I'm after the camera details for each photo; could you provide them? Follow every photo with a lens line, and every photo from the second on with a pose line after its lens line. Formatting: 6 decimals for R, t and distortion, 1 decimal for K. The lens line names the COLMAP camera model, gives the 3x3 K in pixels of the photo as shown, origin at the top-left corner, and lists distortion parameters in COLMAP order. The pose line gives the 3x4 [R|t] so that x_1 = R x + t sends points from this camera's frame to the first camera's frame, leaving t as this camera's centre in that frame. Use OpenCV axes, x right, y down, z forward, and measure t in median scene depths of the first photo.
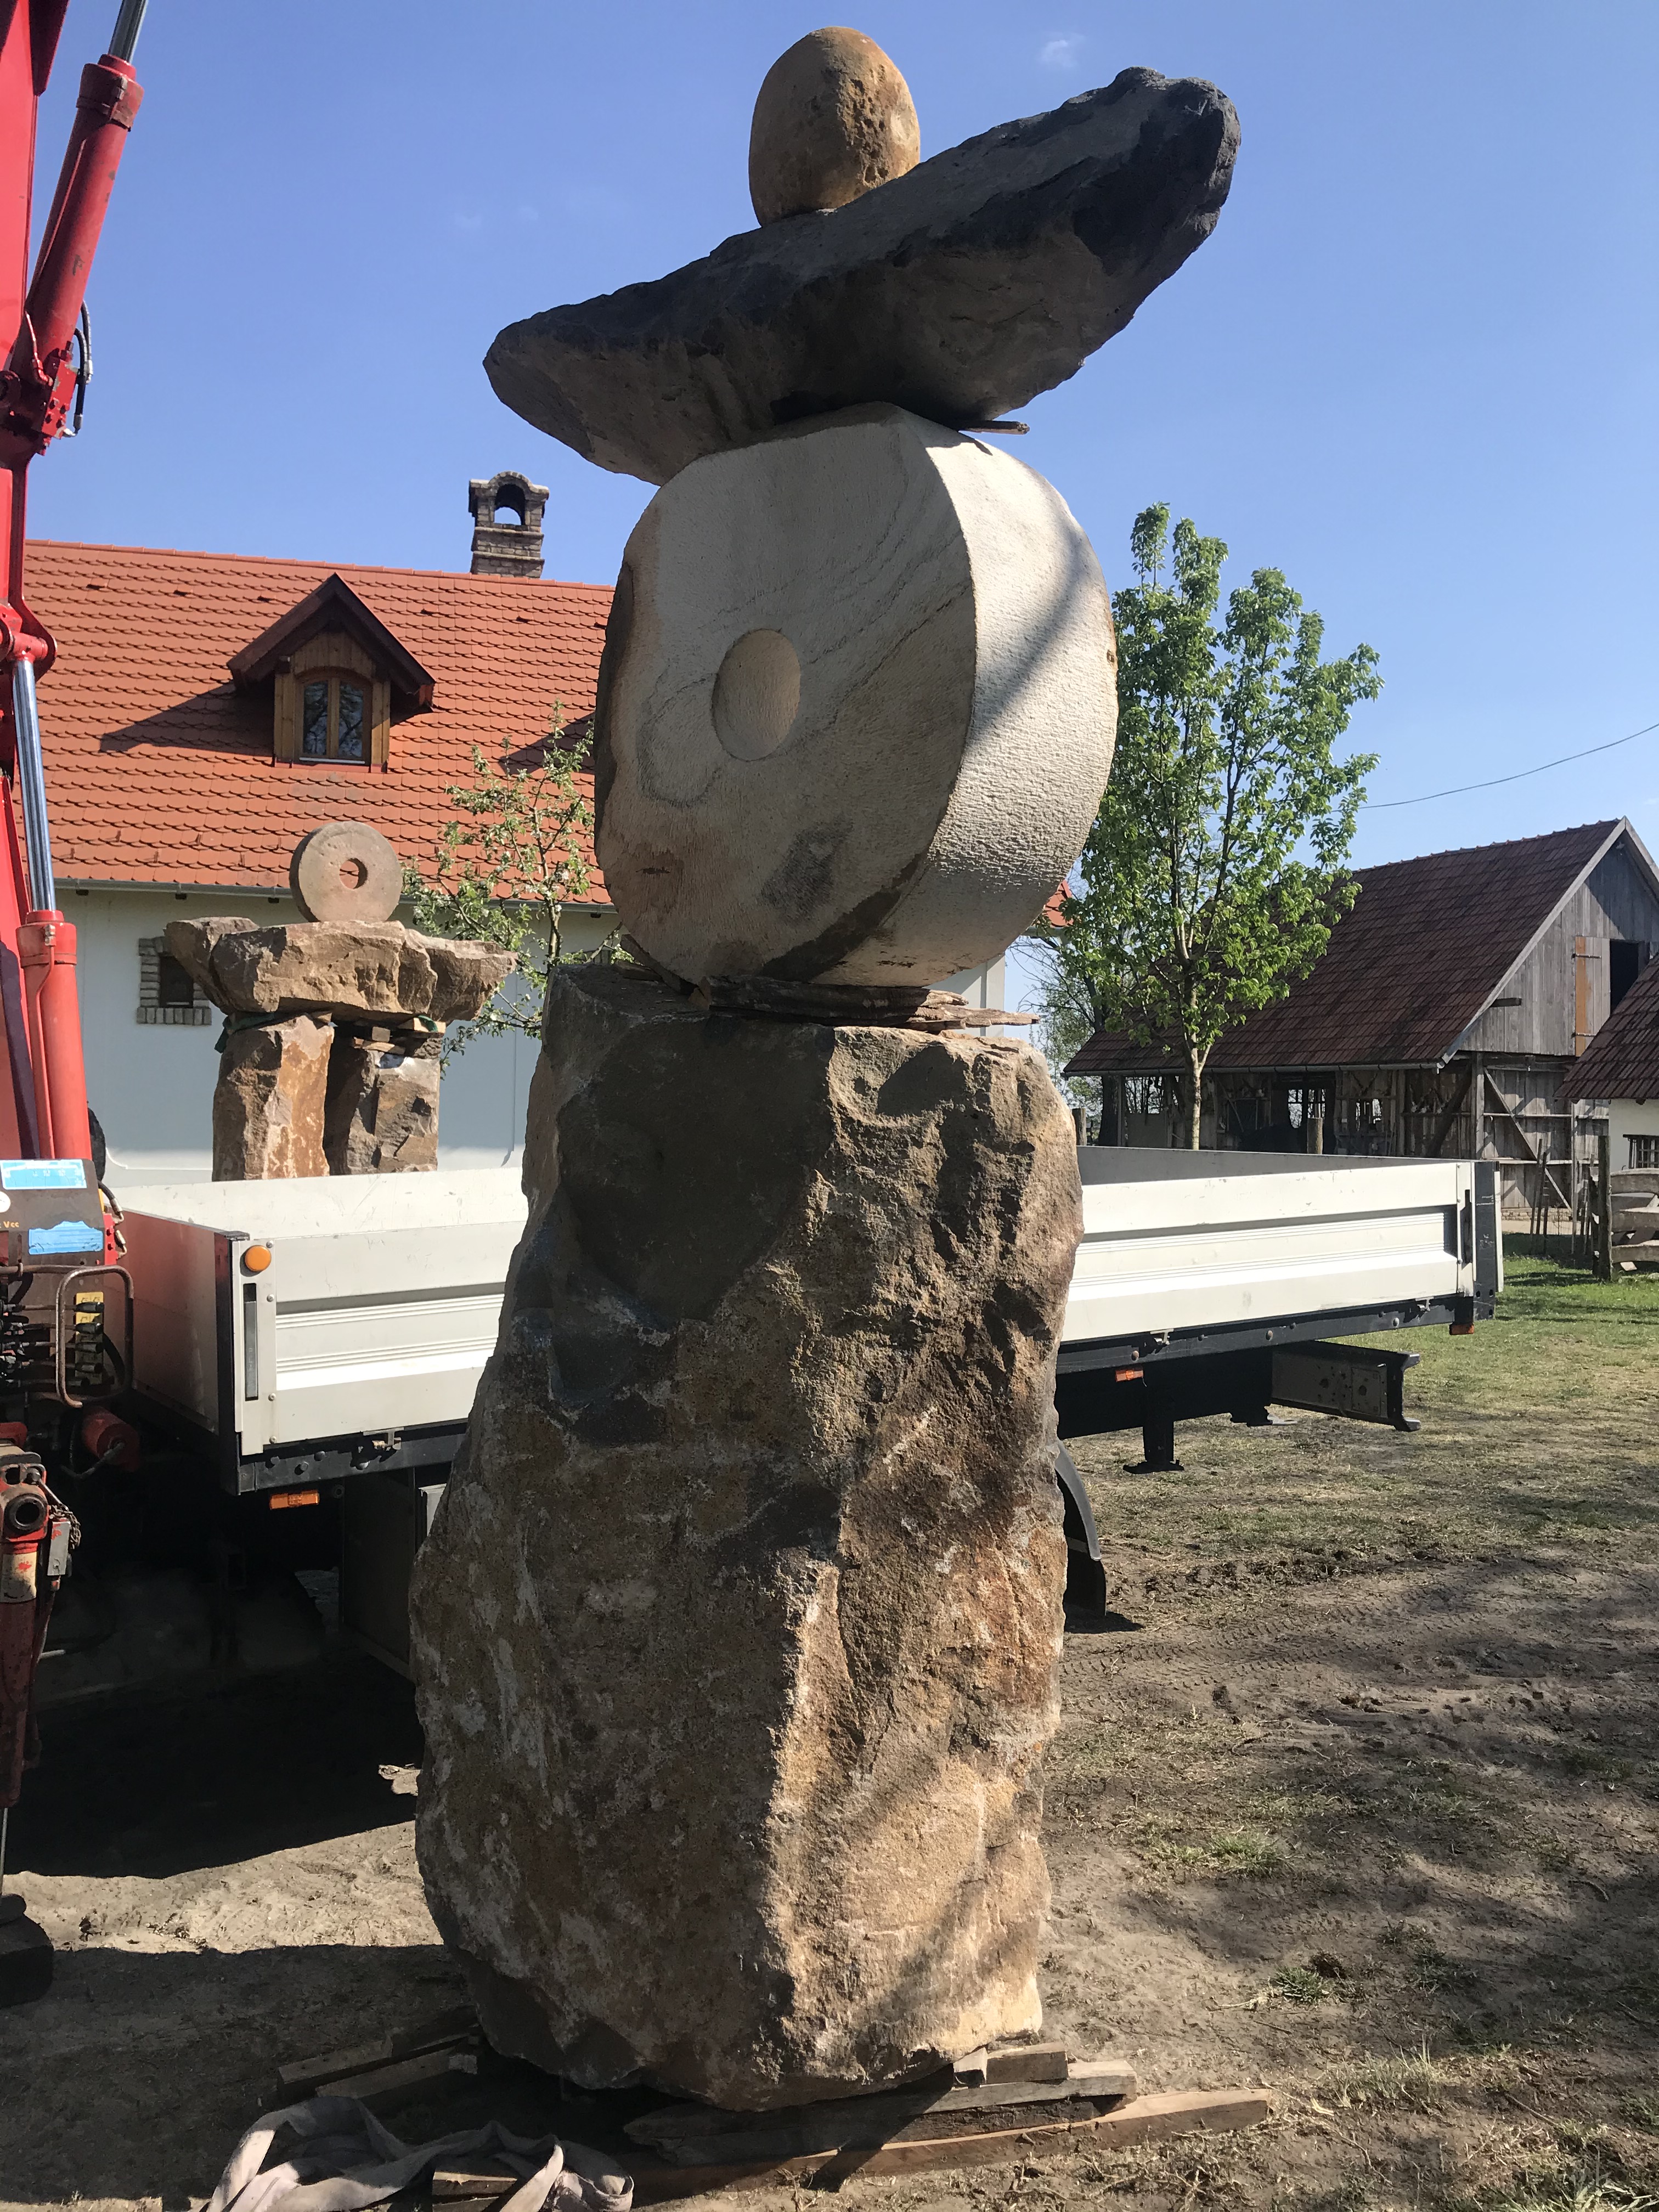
lens RADIAL K [[1782.0, 0, 826.7], [0, 1782.0, 1100.5], [0, 0, 1]] dist [0.013958, -0.007464]
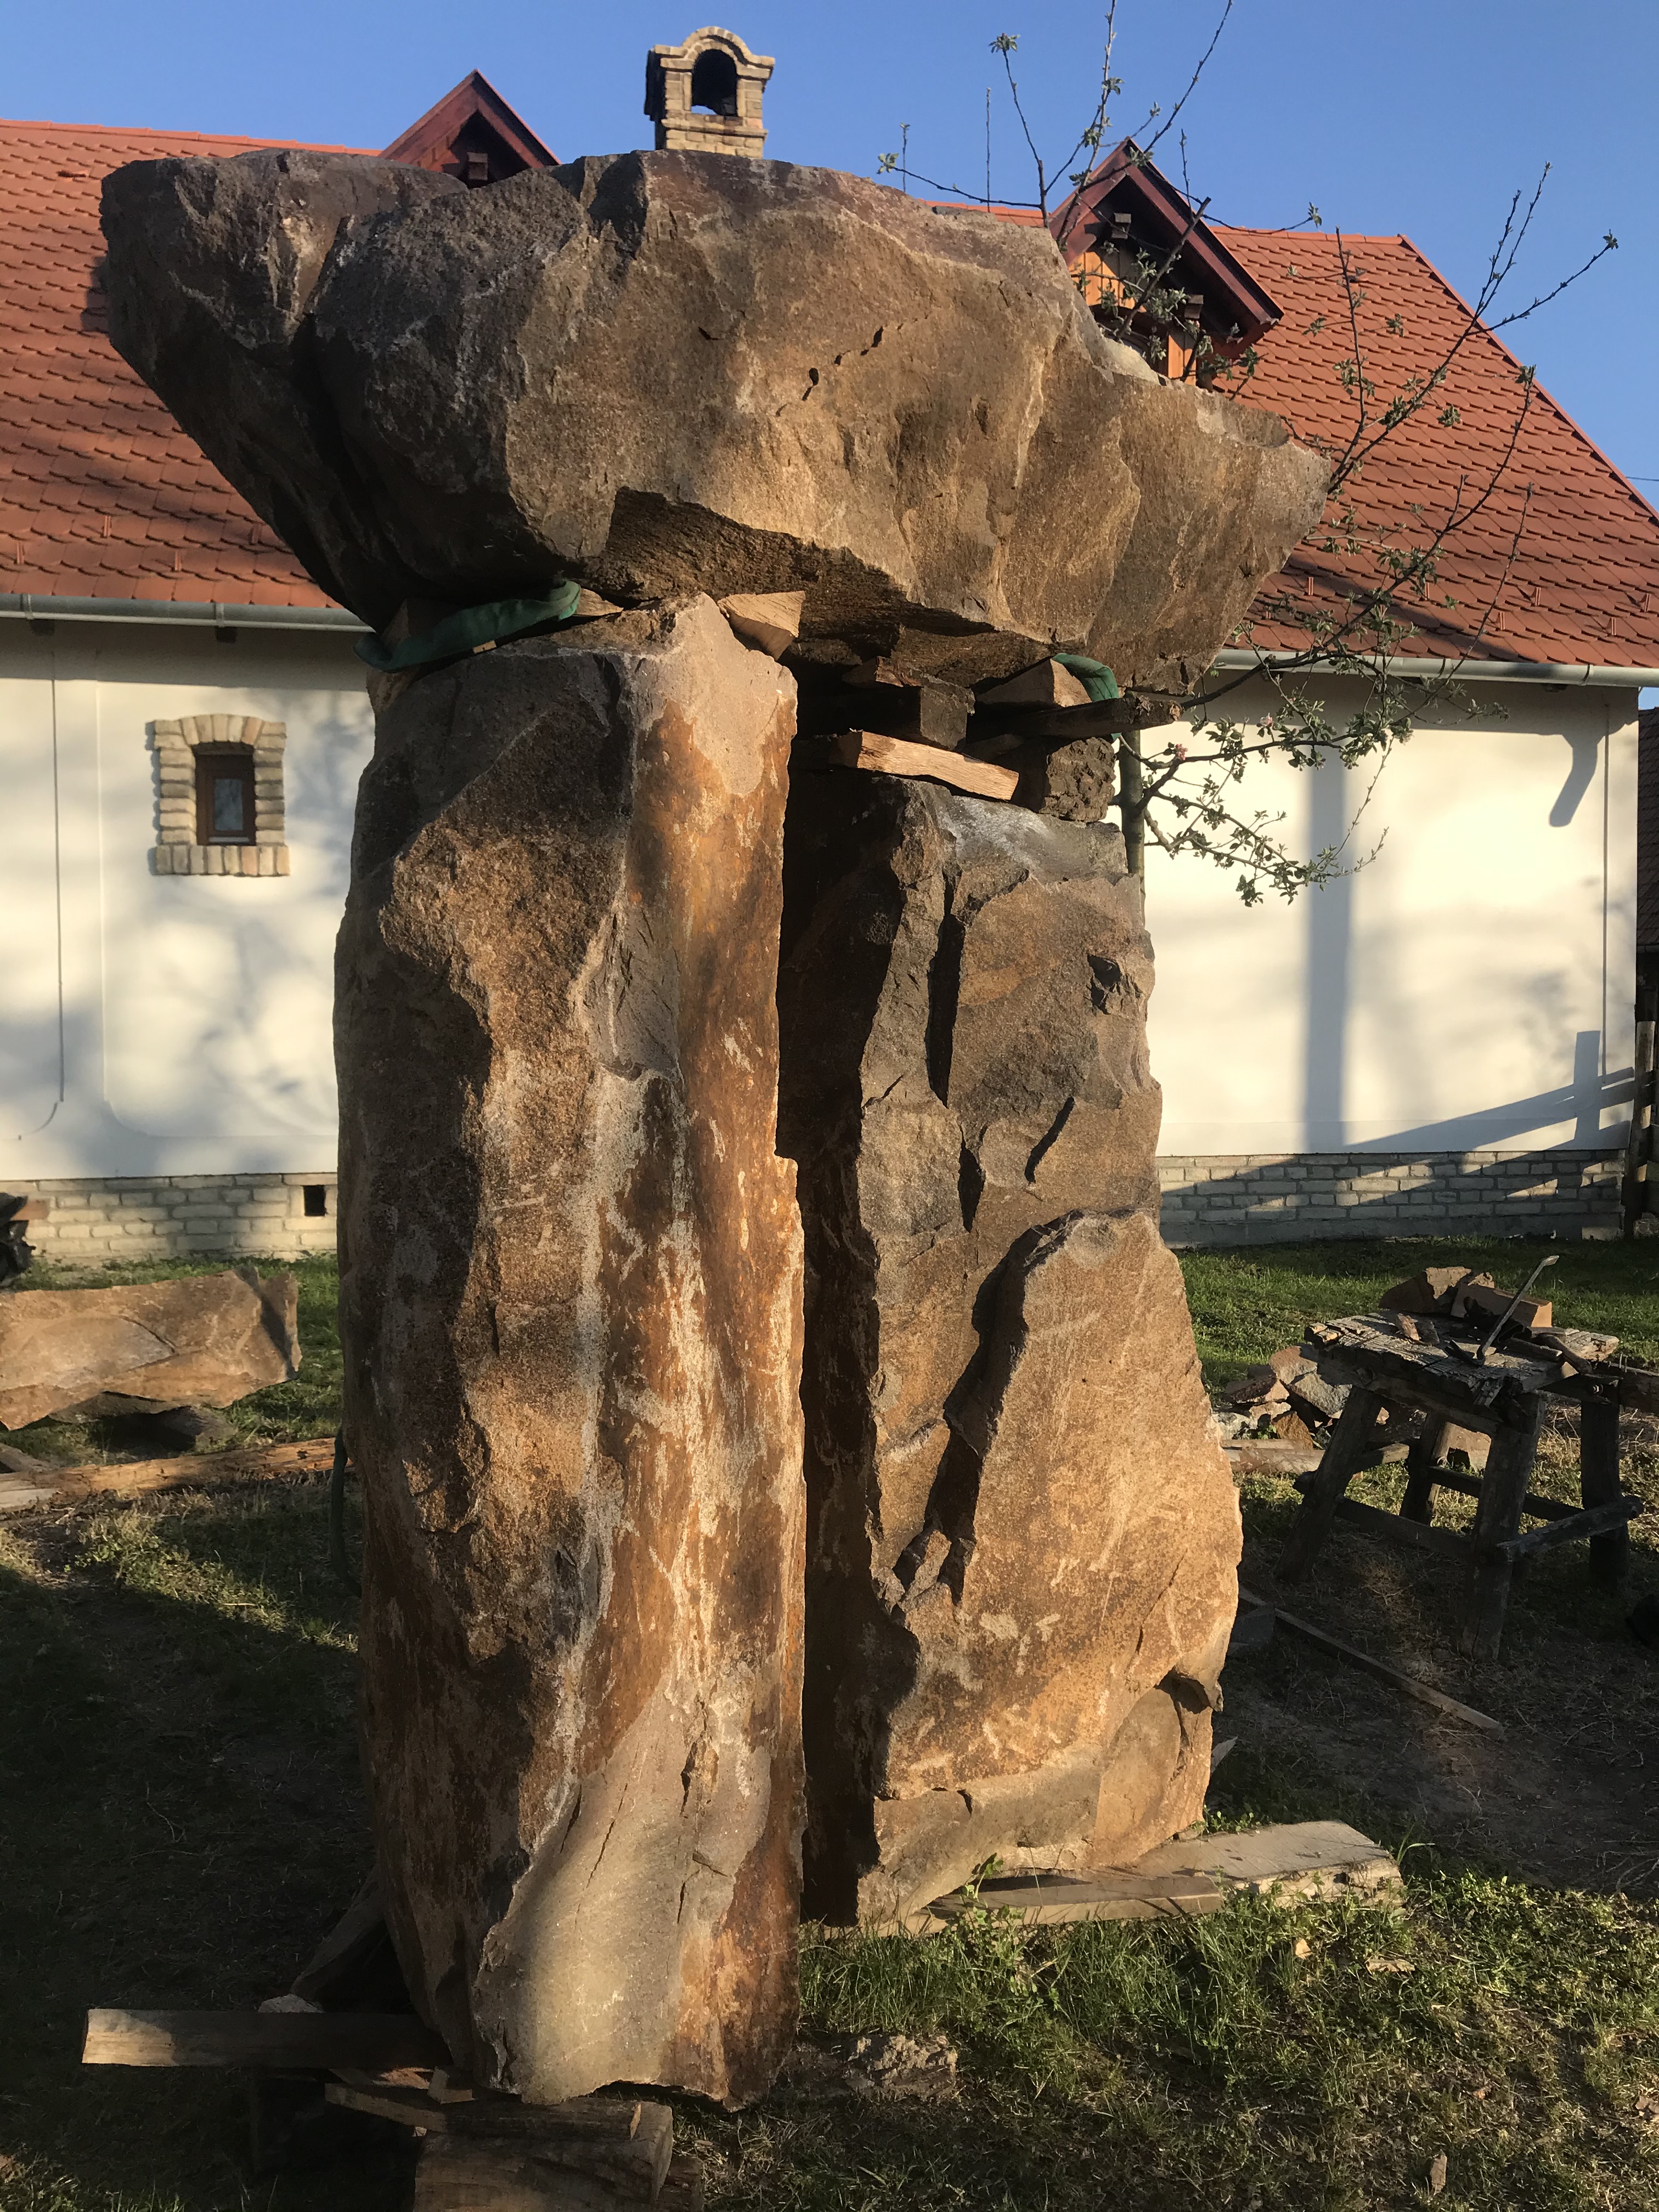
lens RADIAL K [[1829.5, 0, 826.2], [0, 1829.5, 1099.8], [0, 0, 1]] dist [0.001041, 0.002341]
pose [[0.998783, -0.022163, -0.044064, -1.028151], [0.024084, 0.998760, 0.043562, 0.029178], [0.043044, -0.044570, 0.998079, 2.914512]]
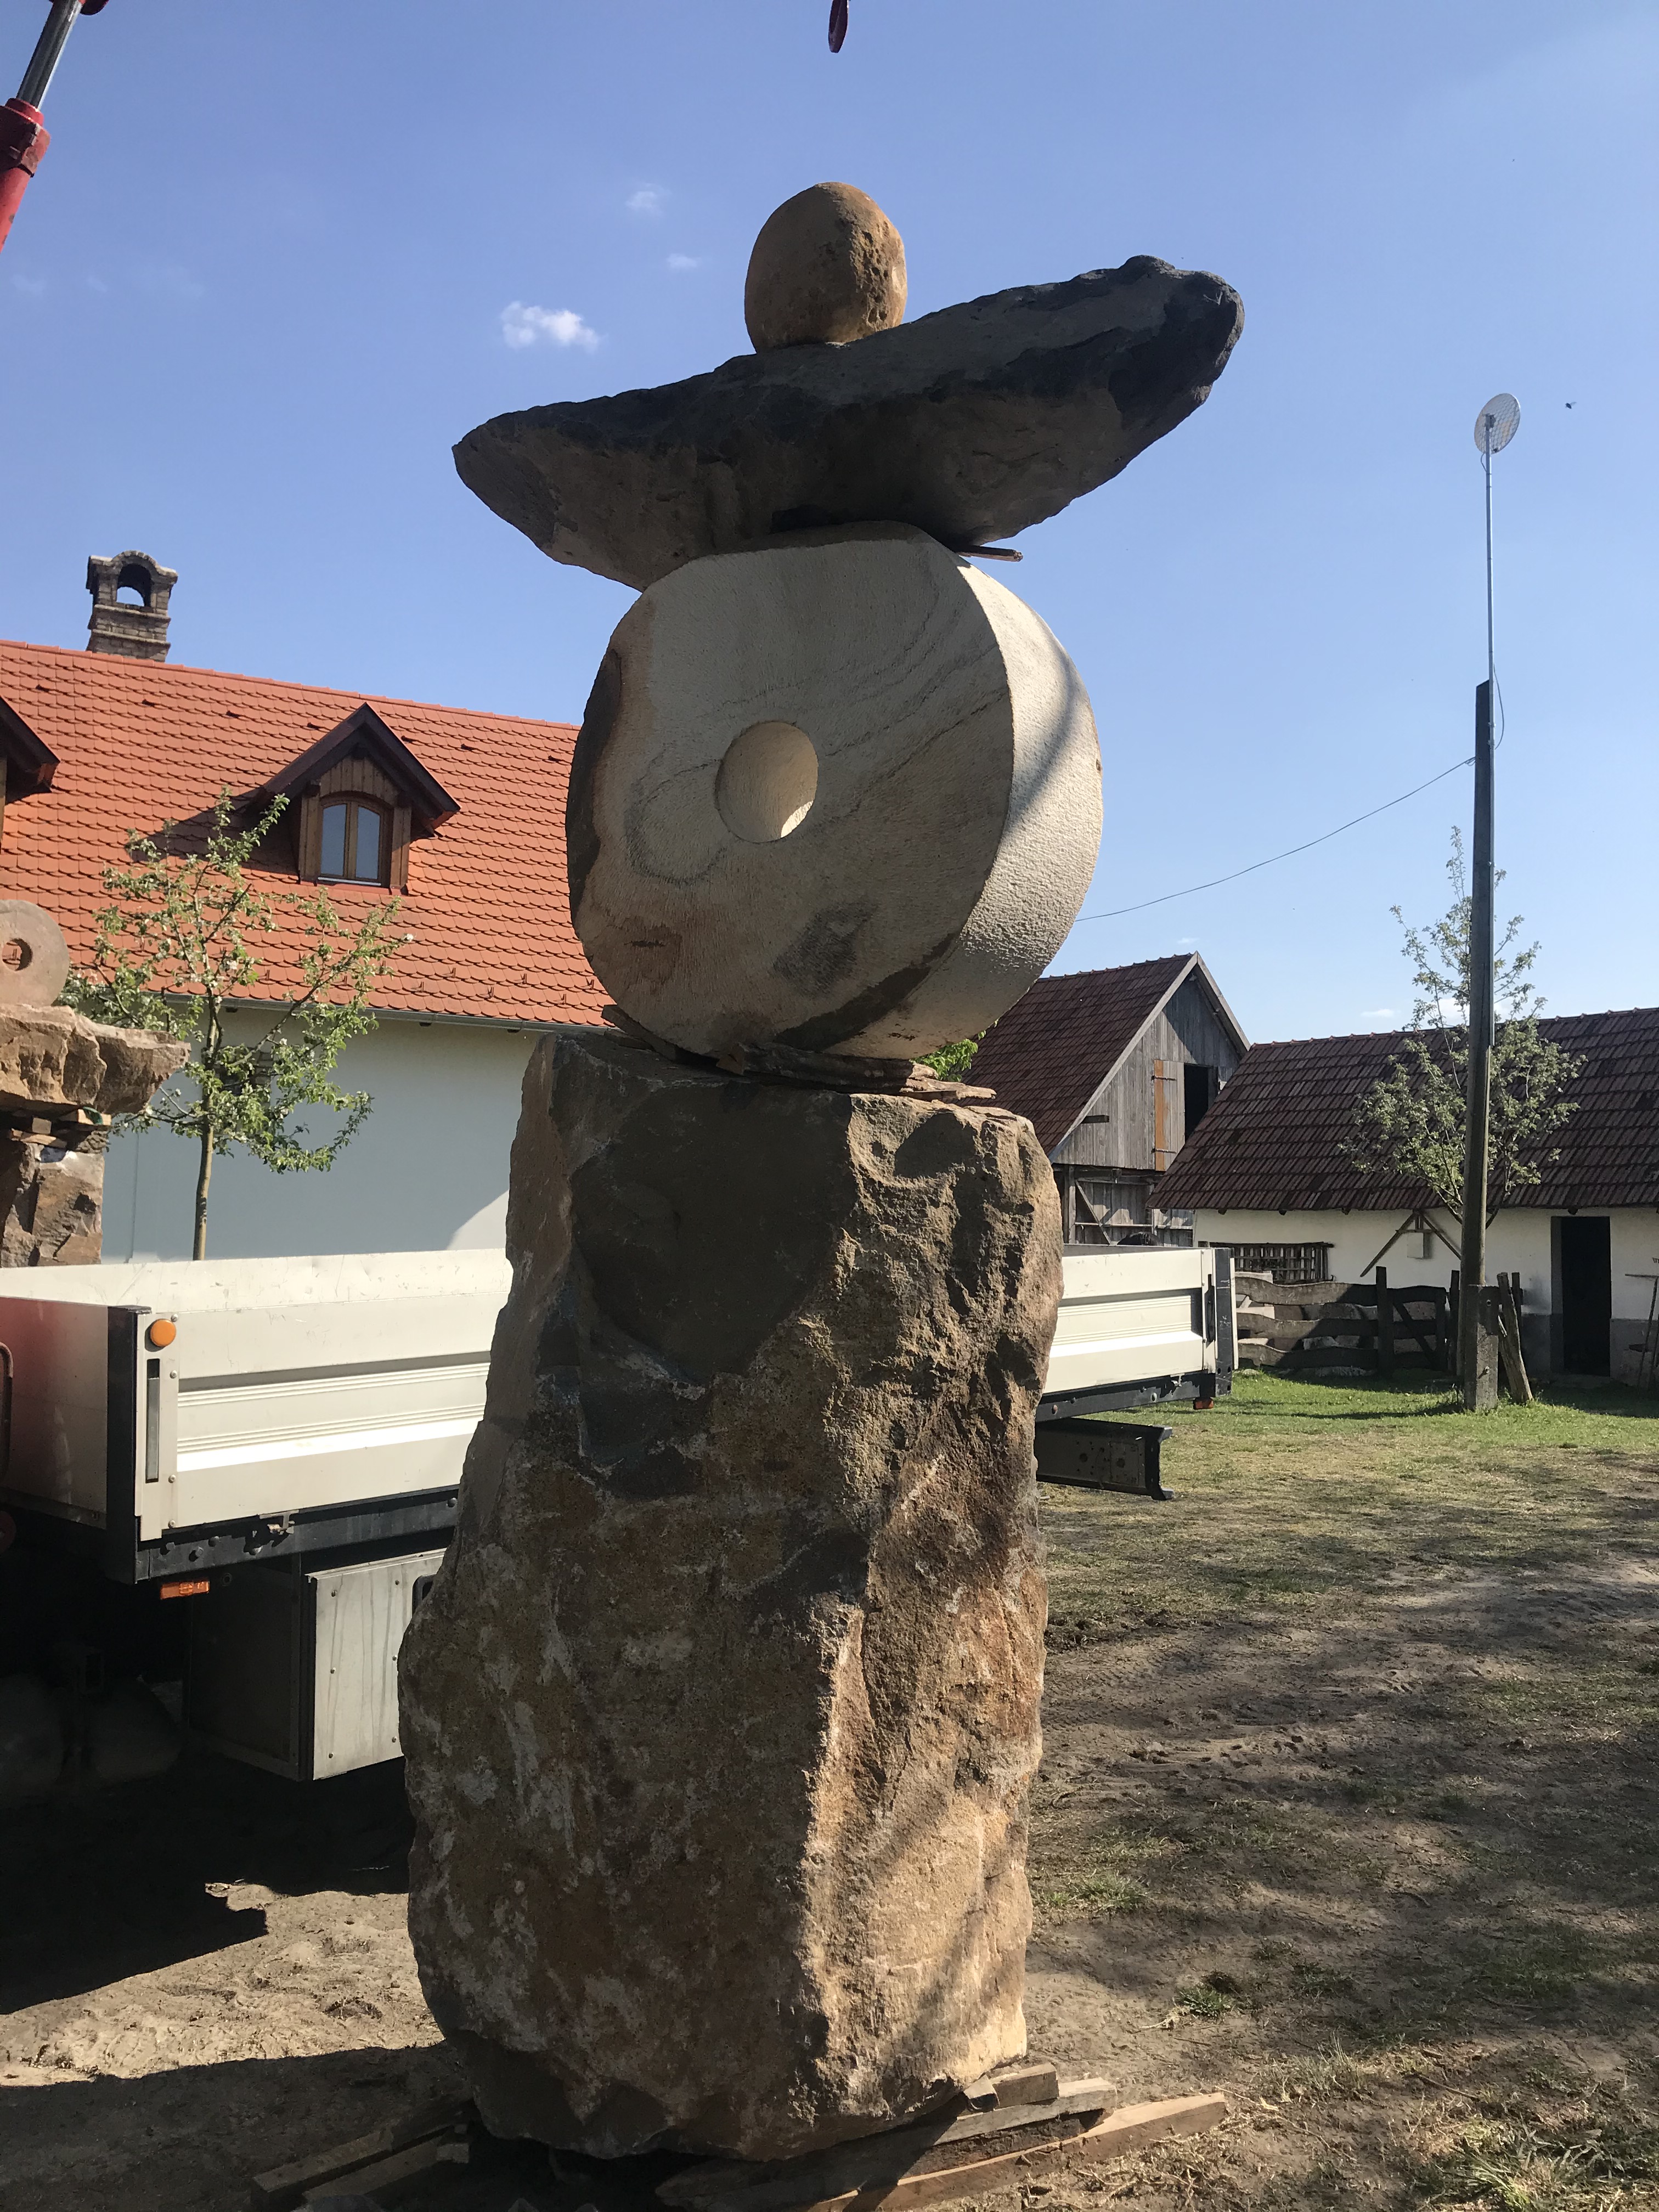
lens RADIAL K [[1781.9, 0, 818.0], [0, 1781.9, 1105.6], [0, 0, 1]] dist [0.012375, -0.002703]
pose [[0.974404, 0.019323, 0.223974, -0.251051], [-0.005659, 0.998092, -0.061490, 0.030534], [-0.224734, 0.058648, 0.972654, -0.024741]]
